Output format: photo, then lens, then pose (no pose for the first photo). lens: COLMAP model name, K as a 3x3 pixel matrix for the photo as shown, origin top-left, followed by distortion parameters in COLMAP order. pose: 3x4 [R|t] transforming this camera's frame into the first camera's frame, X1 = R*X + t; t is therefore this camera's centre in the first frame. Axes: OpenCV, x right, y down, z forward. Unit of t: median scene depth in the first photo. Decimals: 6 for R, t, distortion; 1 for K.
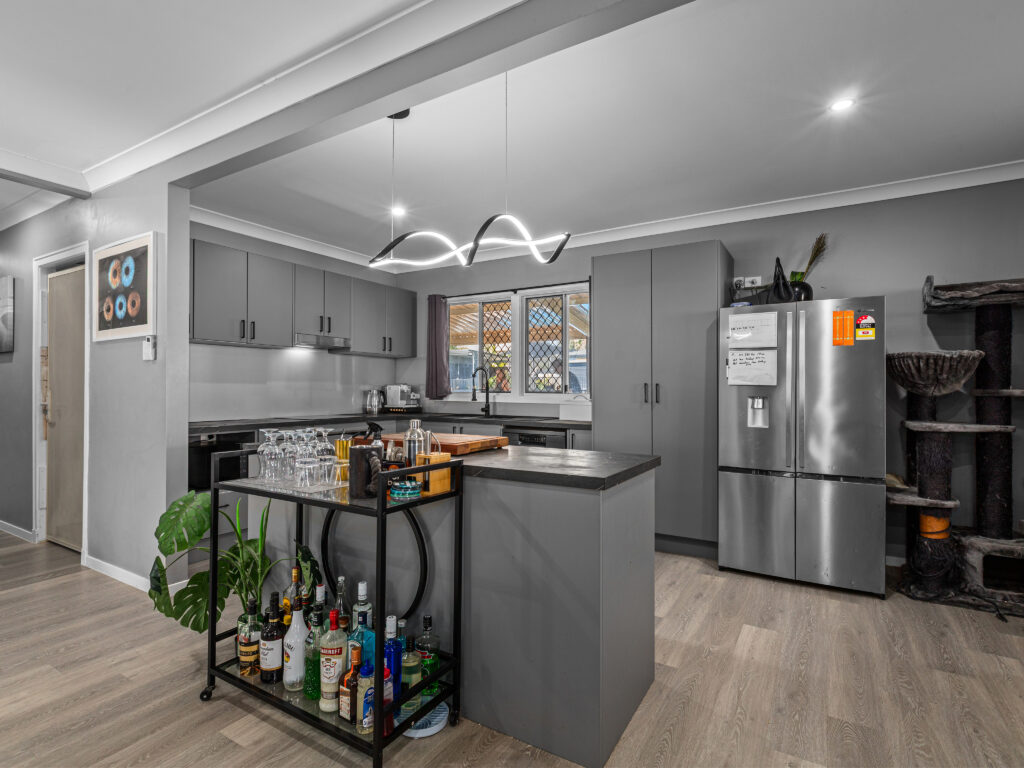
lens RADIAL K [[514.4, 0, 512.0], [0, 514.4, 384.0], [0, 0, 1]] dist [-0.001989, -0.000735]
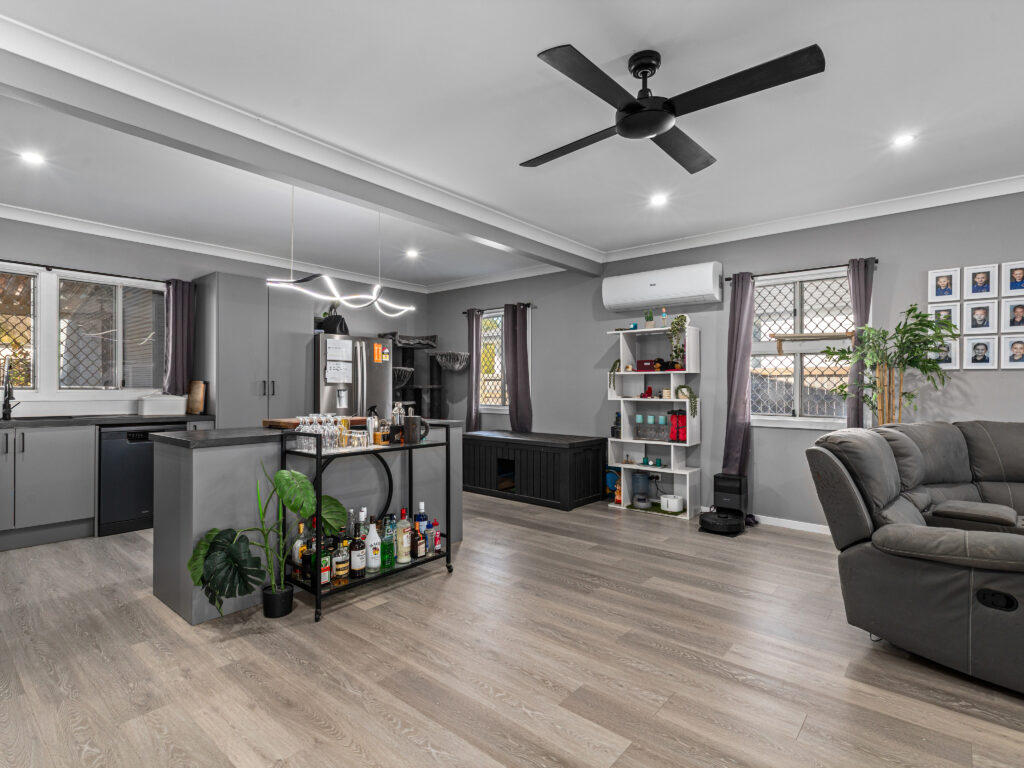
lens RADIAL K [[514.4, 0, 512.0], [0, 514.4, 384.0], [0, 0, 1]] dist [-0.001989, -0.000735]
pose [[0.161960, 0.001995, 0.986795, -1.191701], [-0.012152, 0.999926, -0.000027, -0.001096], [-0.986723, -0.011987, 0.161972, 0.195112]]
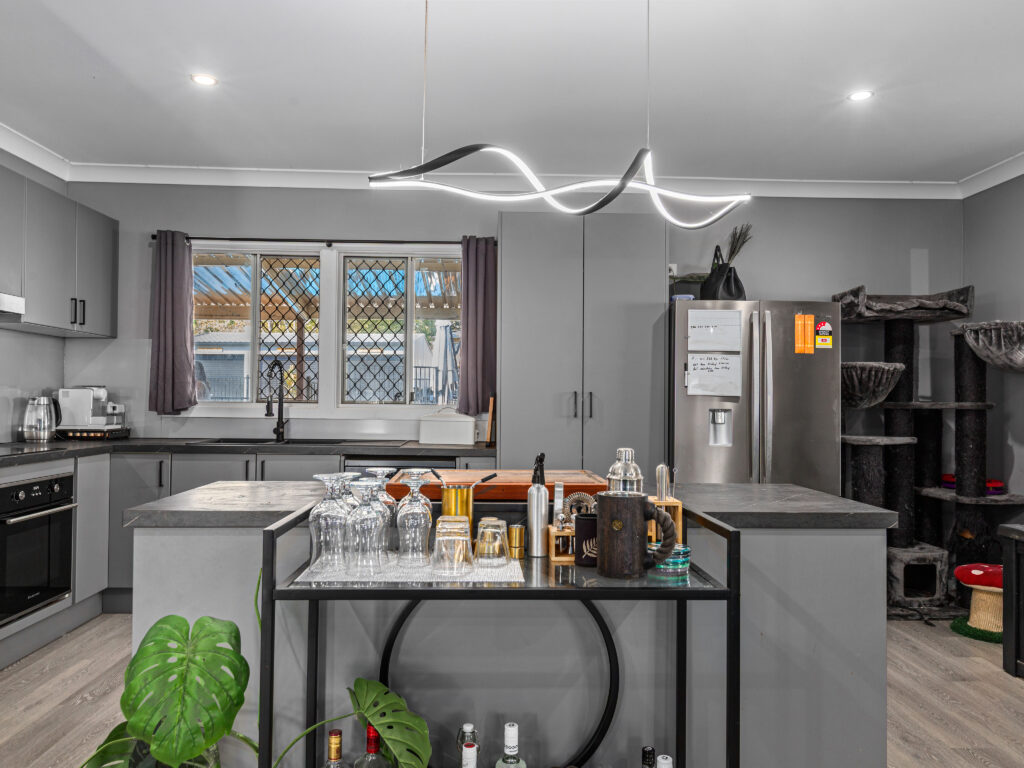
lens RADIAL K [[741.1, 0, 512.0], [0, 741.1, 384.0], [0, 0, 1]] dist [0.001271, -0.002030]
pose [[0.837196, 0.016063, 0.546668, -0.513814], [-0.012658, 0.999870, -0.009995, -0.000579], [-0.546757, 0.001447, 0.837290, 0.186856]]
